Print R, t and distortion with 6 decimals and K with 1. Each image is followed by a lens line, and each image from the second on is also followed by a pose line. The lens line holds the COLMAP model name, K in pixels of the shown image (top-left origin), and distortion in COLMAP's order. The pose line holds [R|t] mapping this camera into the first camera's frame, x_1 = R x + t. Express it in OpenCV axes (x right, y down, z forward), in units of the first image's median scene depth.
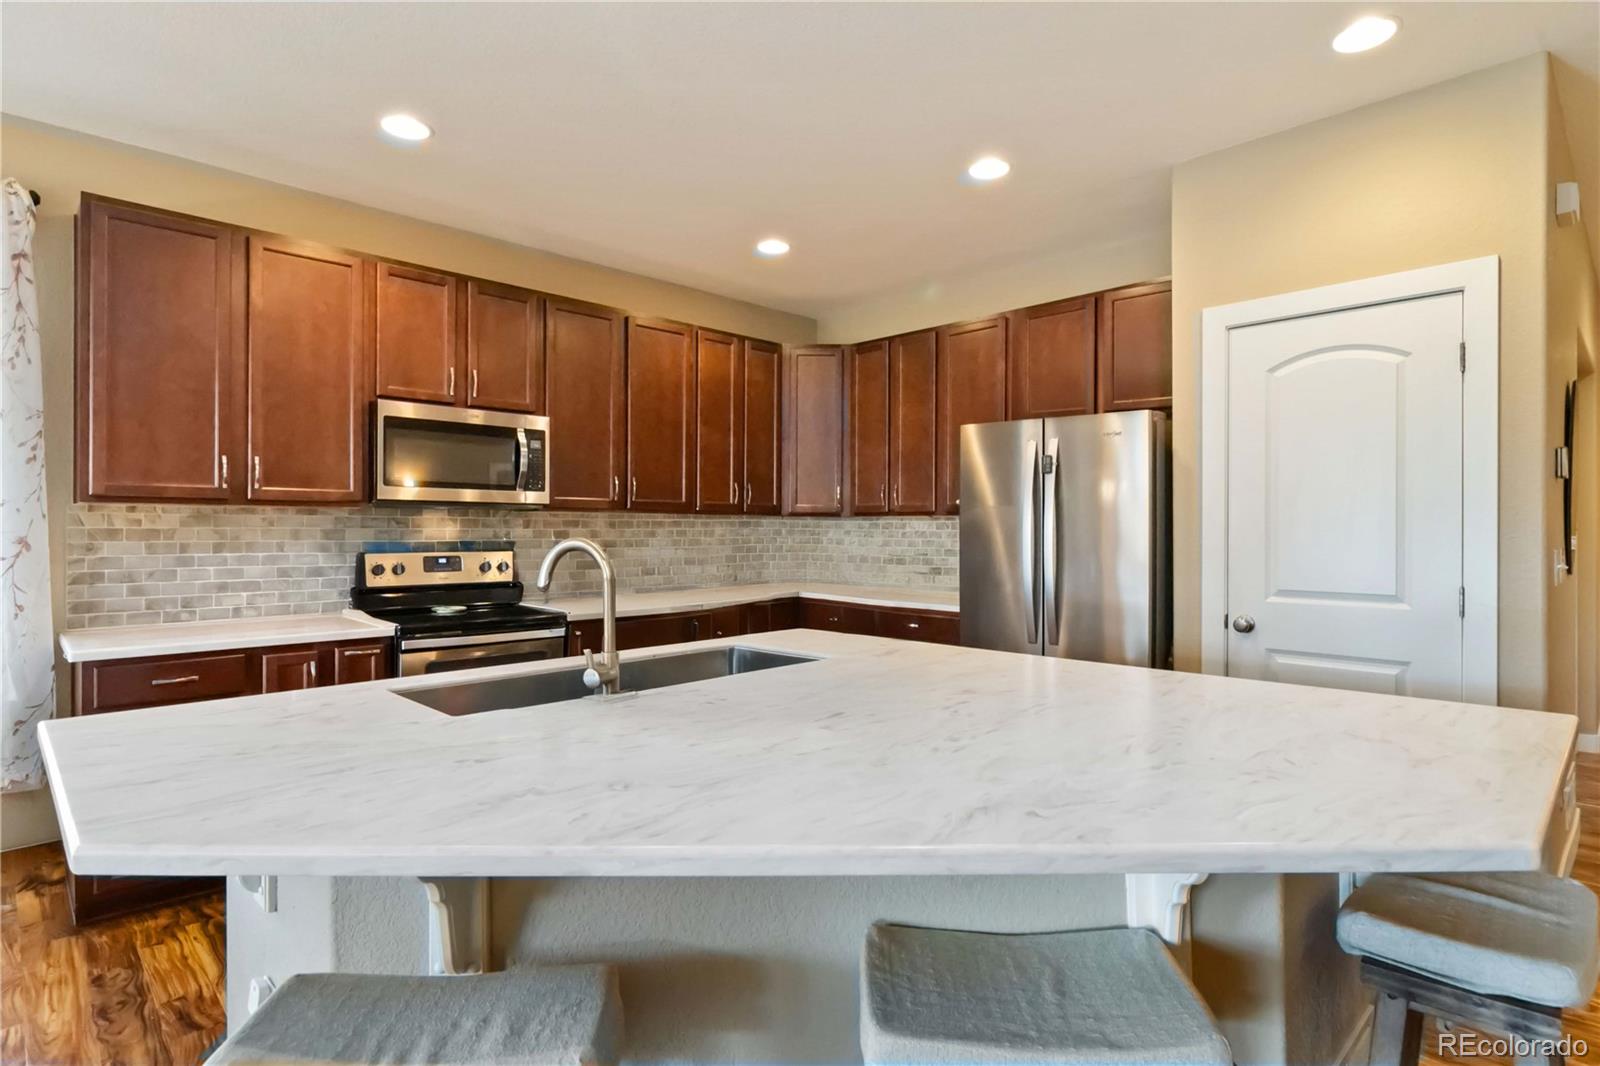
lens RADIAL K [[815.3, 0, 806.3], [0, 815.3, 536.7], [0, 0, 1]] dist [0.002594, 0.000022]
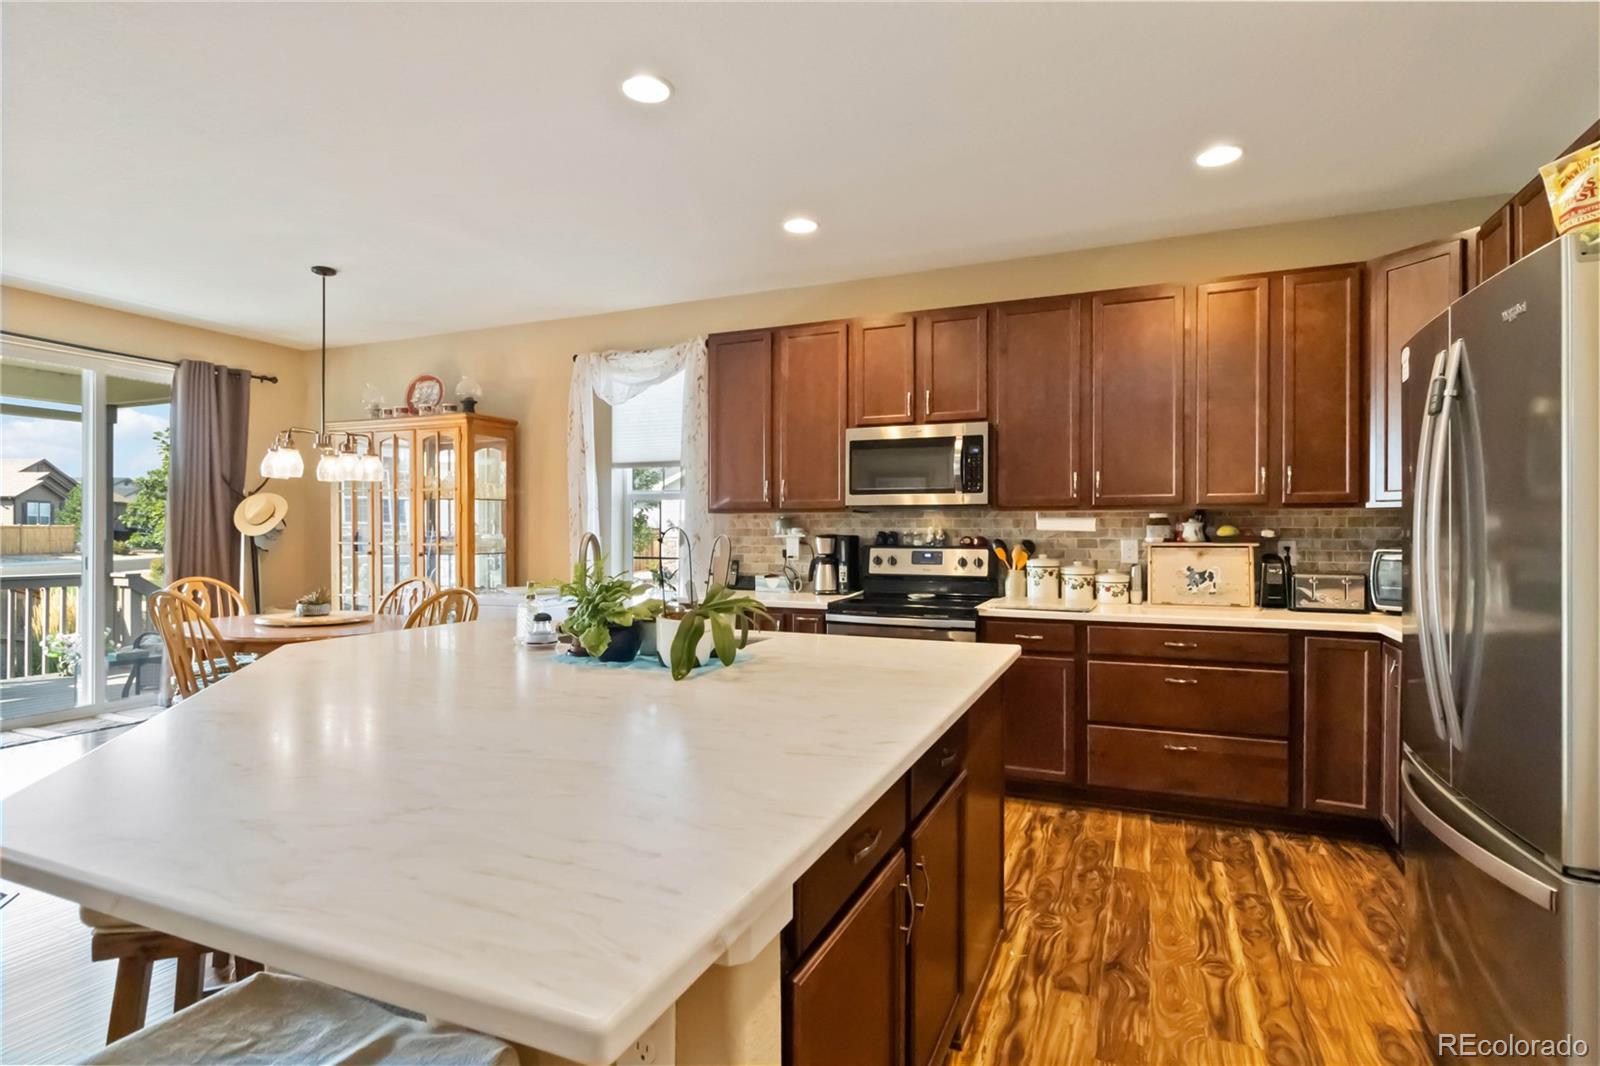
lens RADIAL K [[792.6, 0, 803.0], [0, 792.6, 530.3], [0, 0, 1]] dist [0.003123, 0.000271]
pose [[0.374319, -0.003834, -0.927292, 0.555556], [-0.007596, 0.999945, -0.007201, 0.002885], [0.927269, 0.009739, 0.374269, 0.401776]]
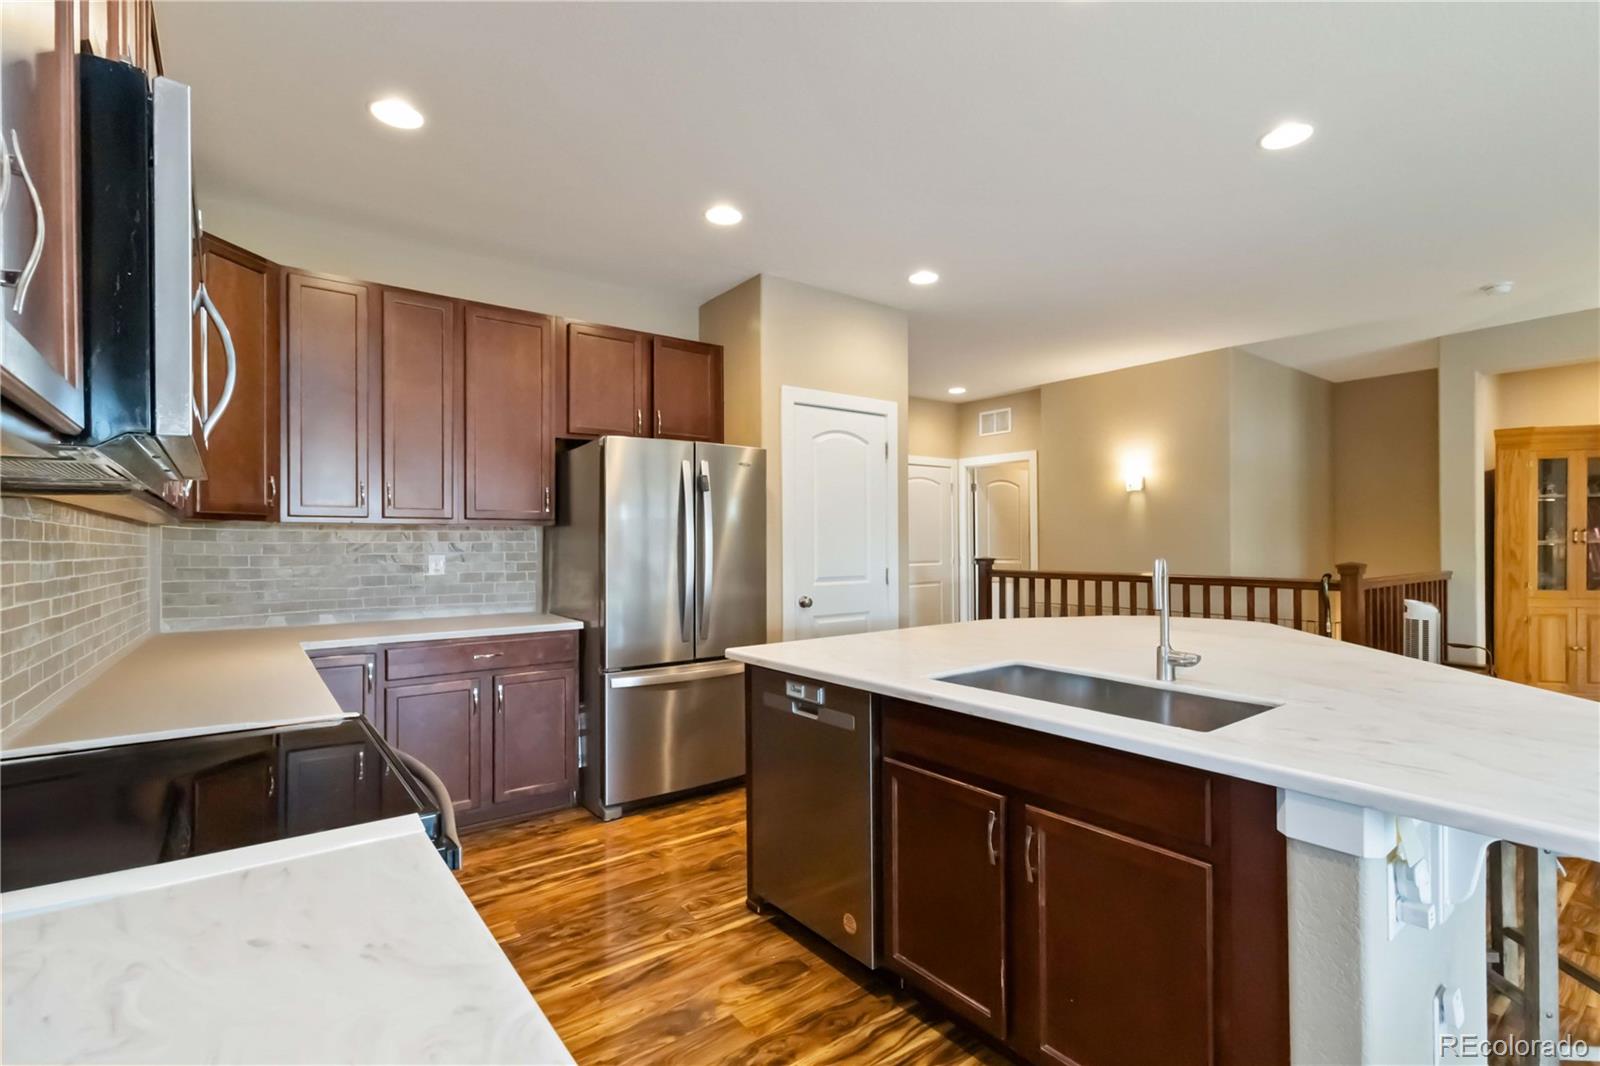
lens RADIAL K [[746.6, 0, 806.4], [0, 746.6, 536.4], [0, 0, 1]] dist [0.003101, 0.000763]
pose [[0.119762, 0.005410, 0.992788, -0.662008], [0.015128, 0.999859, -0.007273, -0.002718], [-0.992687, 0.015890, 0.119663, 0.663487]]
